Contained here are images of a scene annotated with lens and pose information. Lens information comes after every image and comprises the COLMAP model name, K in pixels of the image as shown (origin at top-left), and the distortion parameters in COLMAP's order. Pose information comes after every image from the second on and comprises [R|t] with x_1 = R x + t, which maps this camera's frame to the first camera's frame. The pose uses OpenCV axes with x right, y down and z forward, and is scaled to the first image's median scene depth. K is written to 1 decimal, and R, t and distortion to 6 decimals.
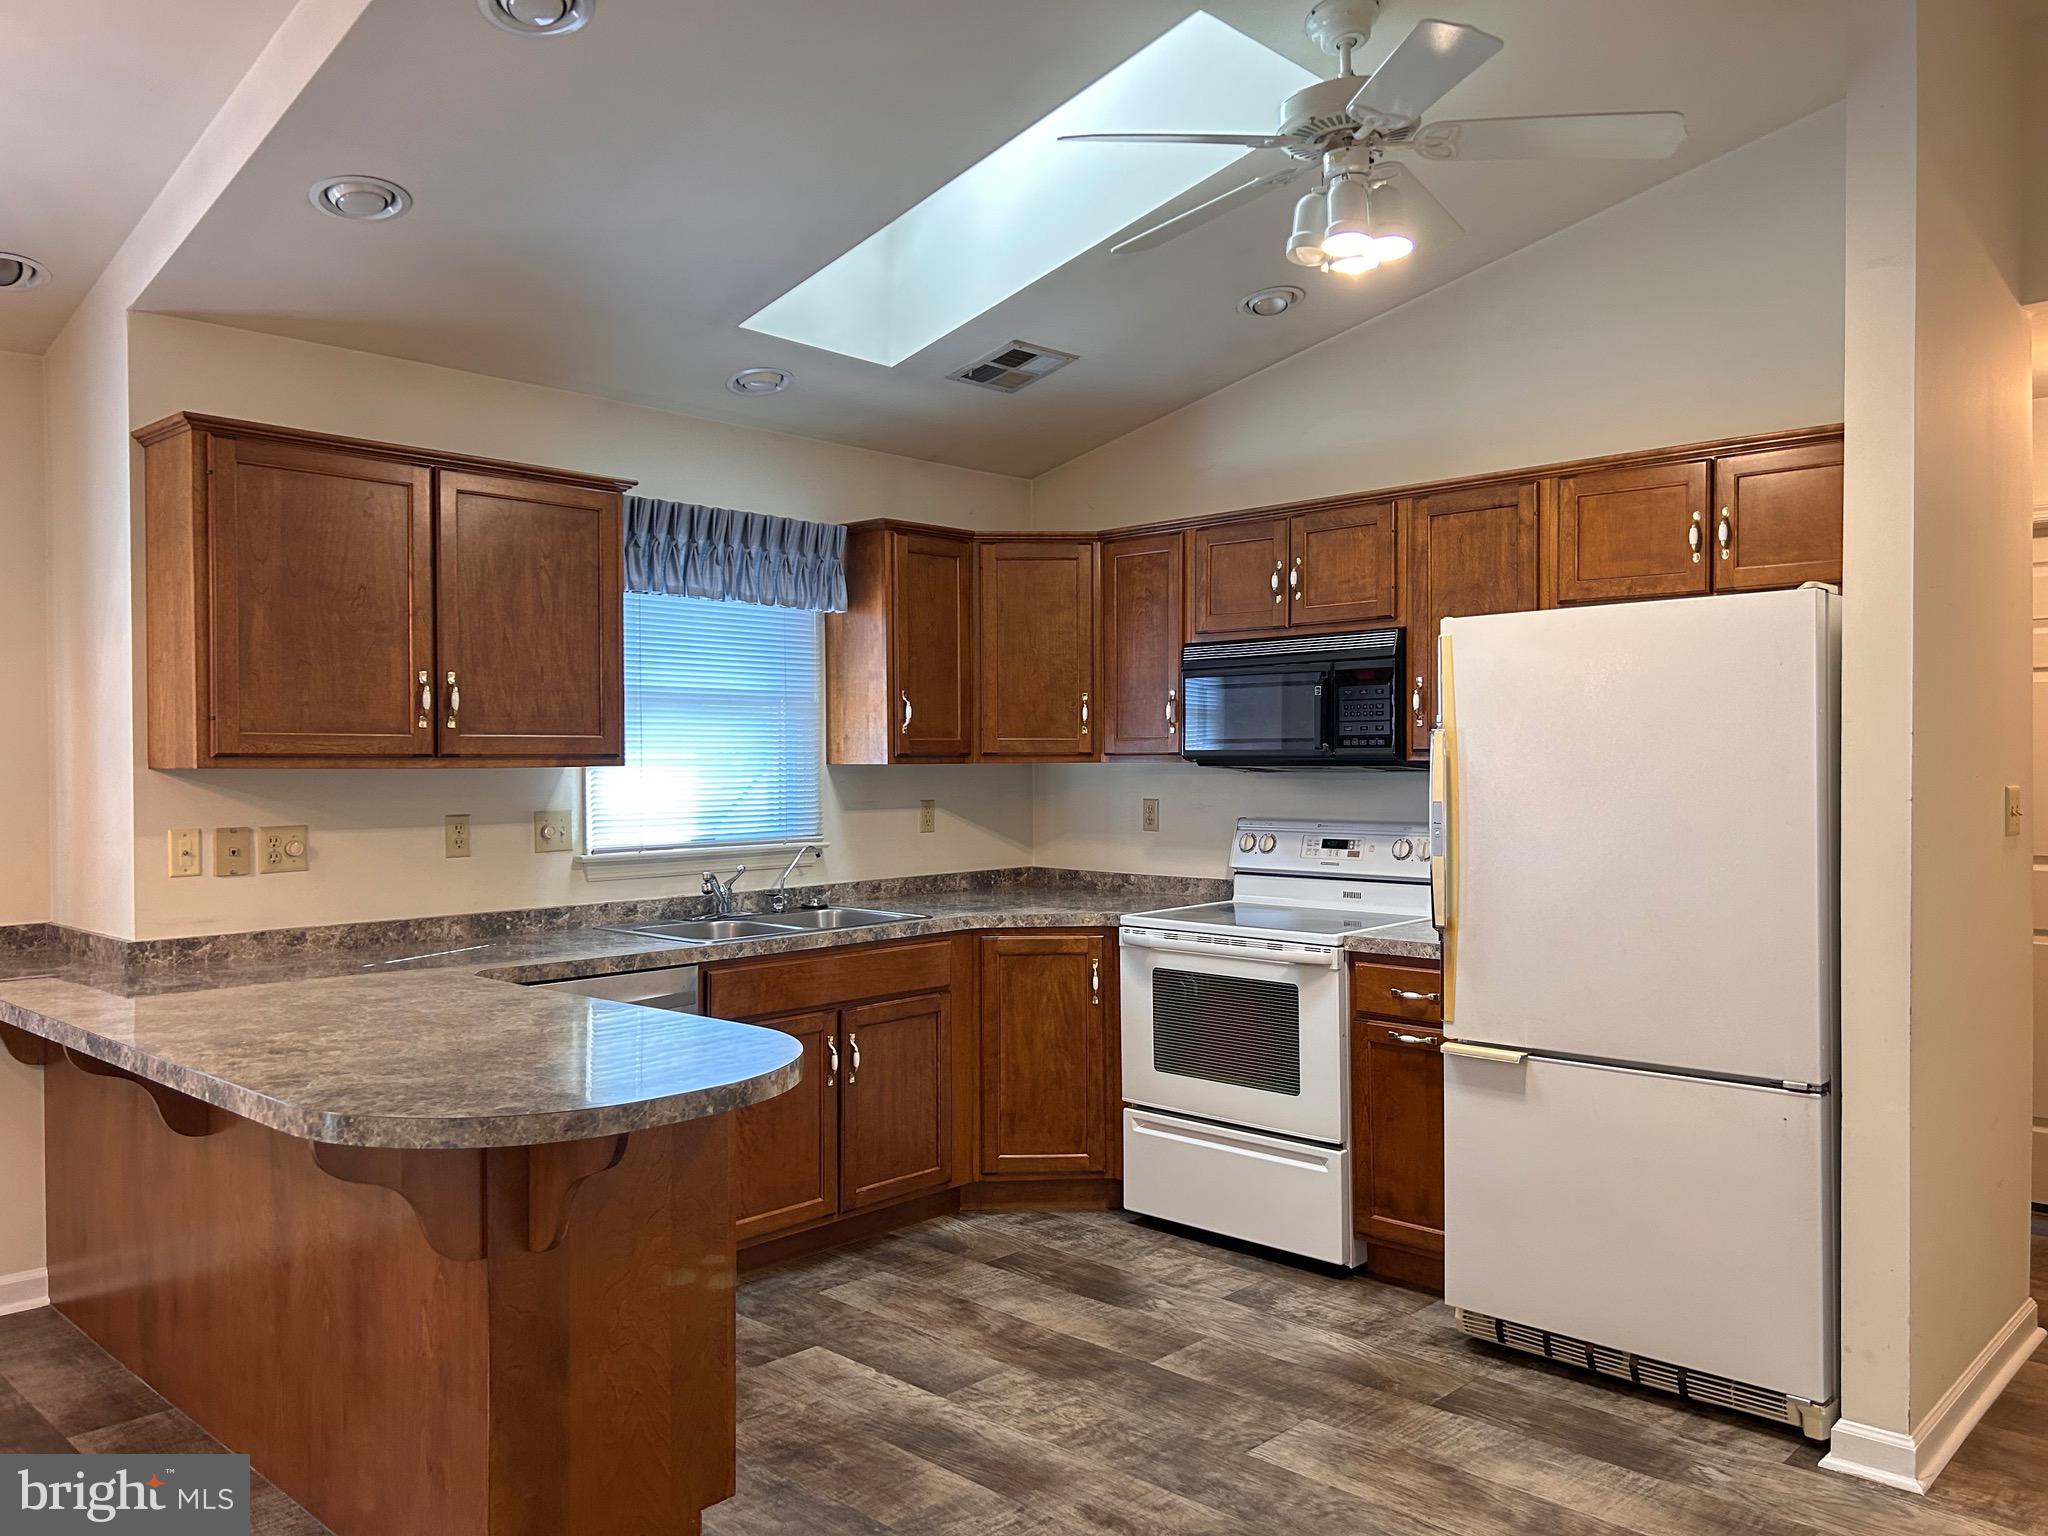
lens RADIAL K [[1521.3, 0, 1032.7], [0, 1521.3, 776.3], [0, 0, 1]] dist [0.071103, -0.087294]
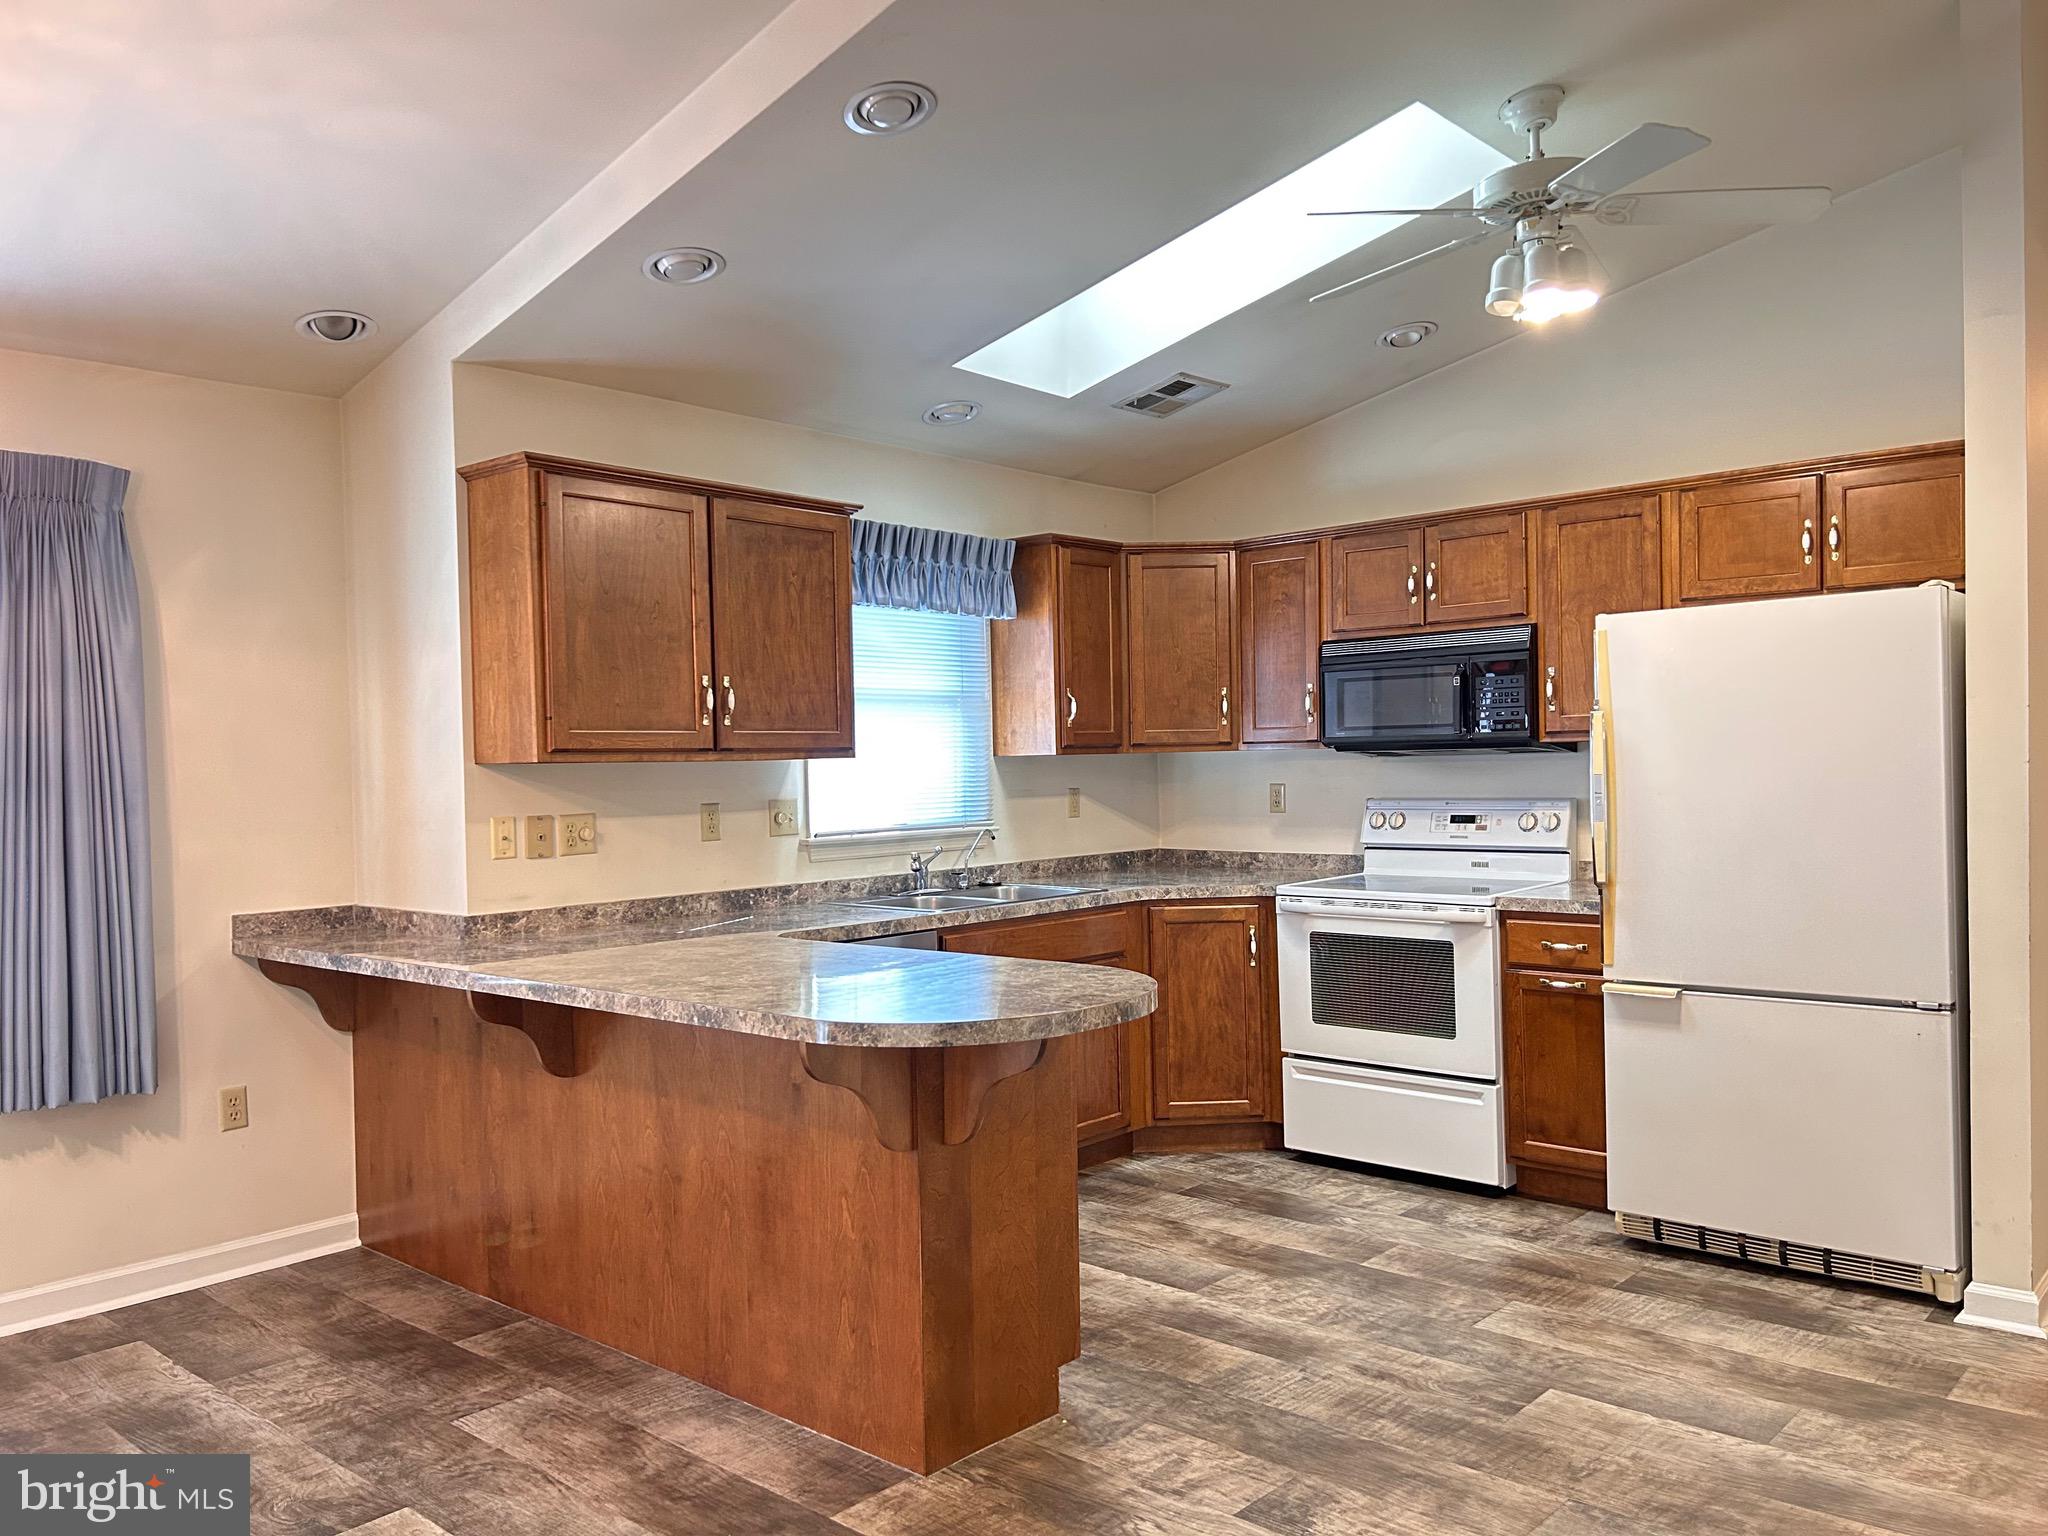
lens RADIAL K [[1515.4, 0, 1034.9], [0, 1515.4, 784.3], [0, 0, 1]] dist [0.058713, -0.070042]
pose [[0.999520, -0.016980, 0.025896, -0.173647], [0.016888, 0.999850, 0.003770, 0.011523], [-0.025956, -0.003331, 0.999658, -0.127650]]
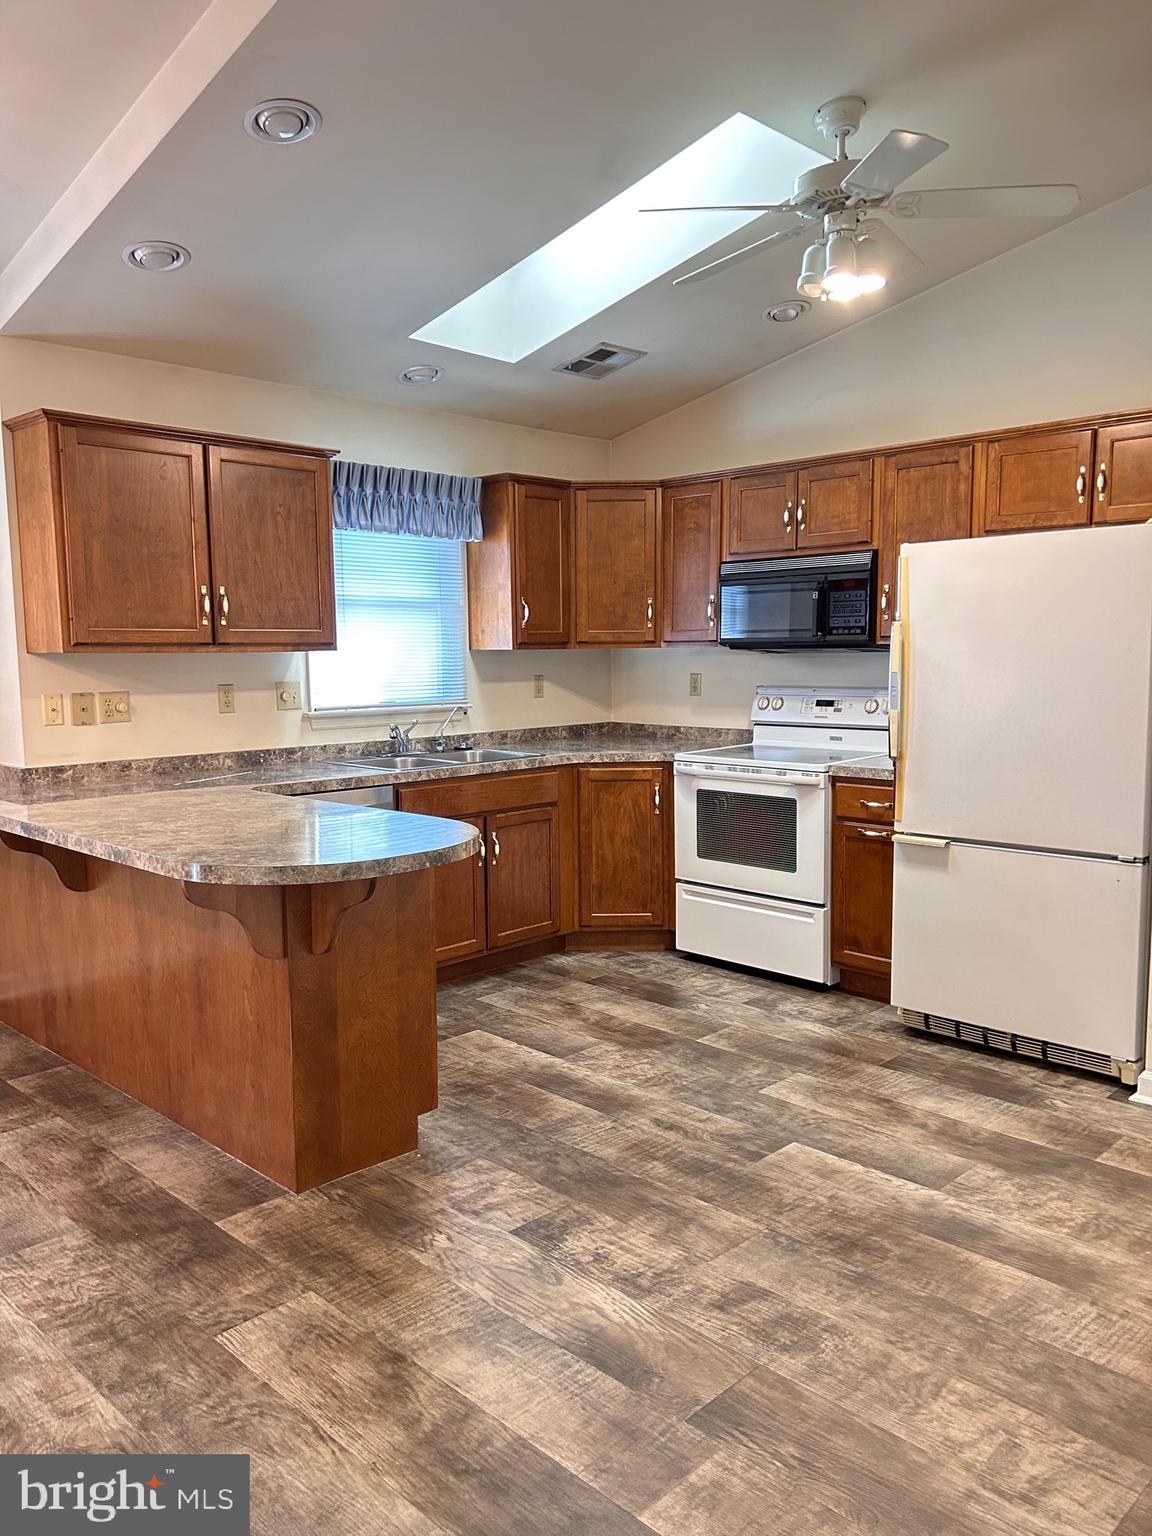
lens RADIAL K [[1131.9, 0, 572.5], [0, 1131.9, 781.3], [0, 0, 1]] dist [0.097562, -0.196342]
pose [[0.999701, -0.002240, -0.024330, -0.016089], [0.004845, 0.994190, 0.107529, 0.001692], [0.023948, -0.107615, 0.993904, -0.095631]]
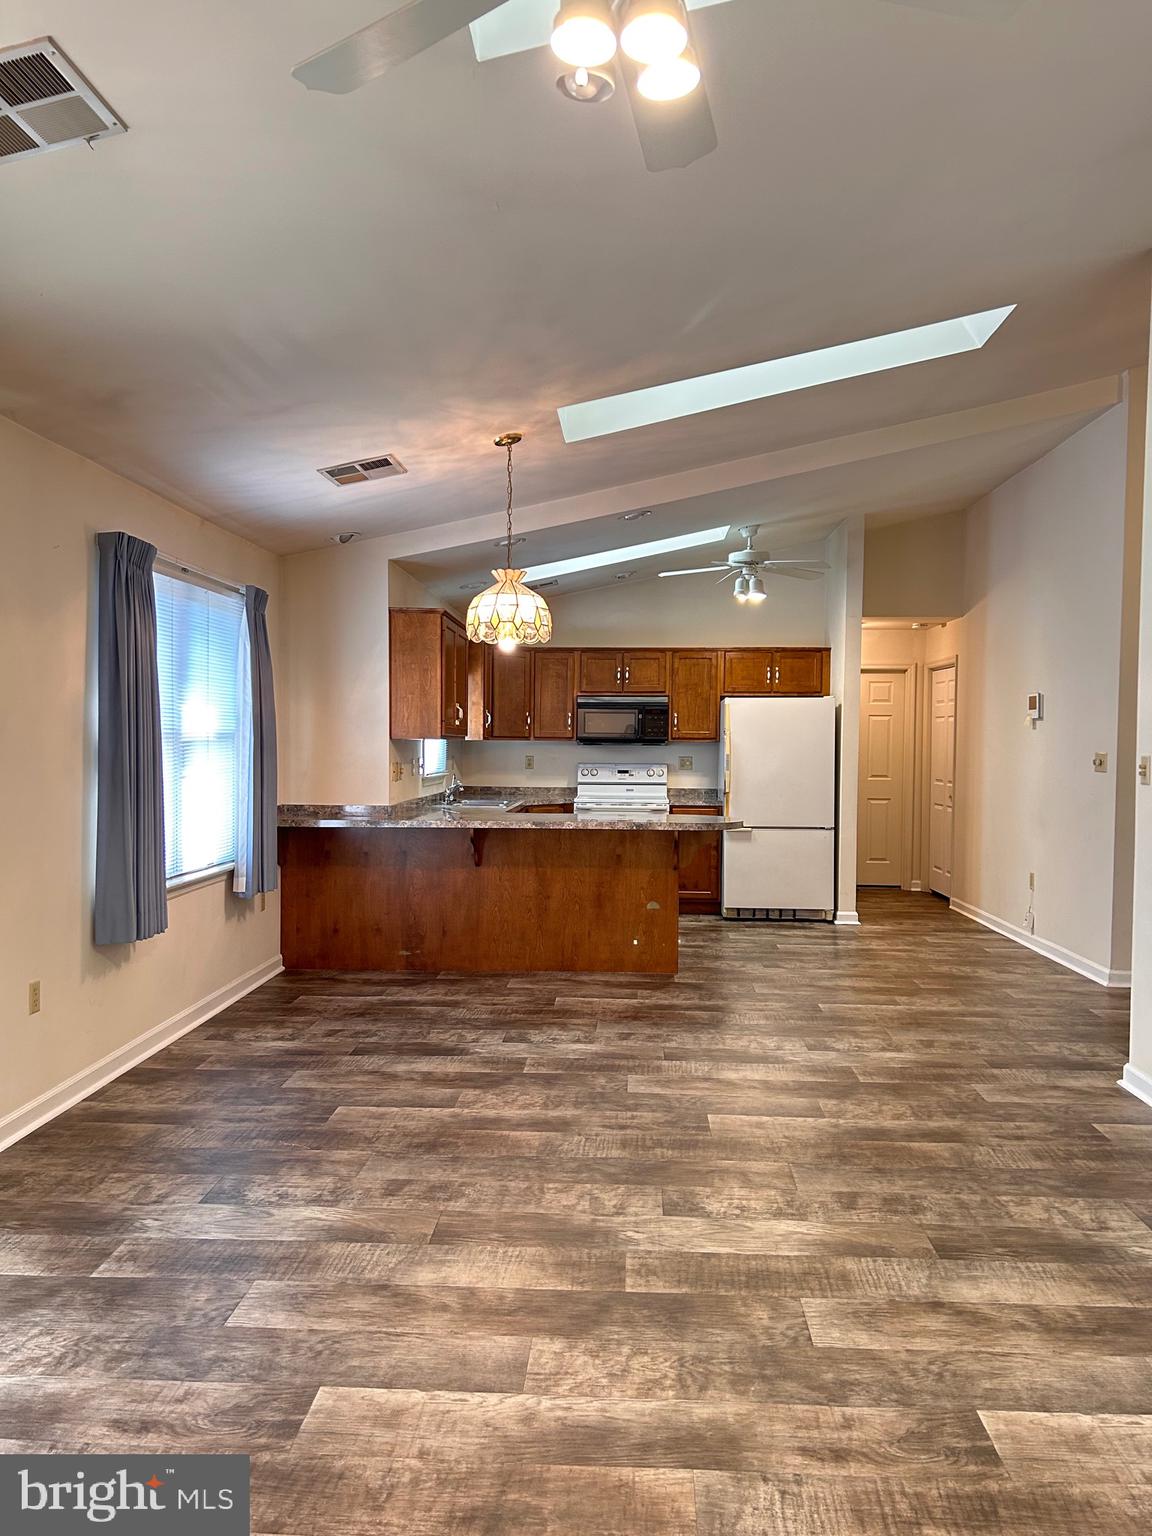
lens RADIAL K [[1144.2, 0, 576.0], [0, 1144.2, 768.0], [0, 0, 1]] dist [0.170330, -0.129213]
pose [[0.758946, -0.004131, 0.651140, -1.453574], [-0.004830, 0.999917, 0.011973, 0.017213], [-0.651136, -0.012232, 0.758863, -0.602734]]
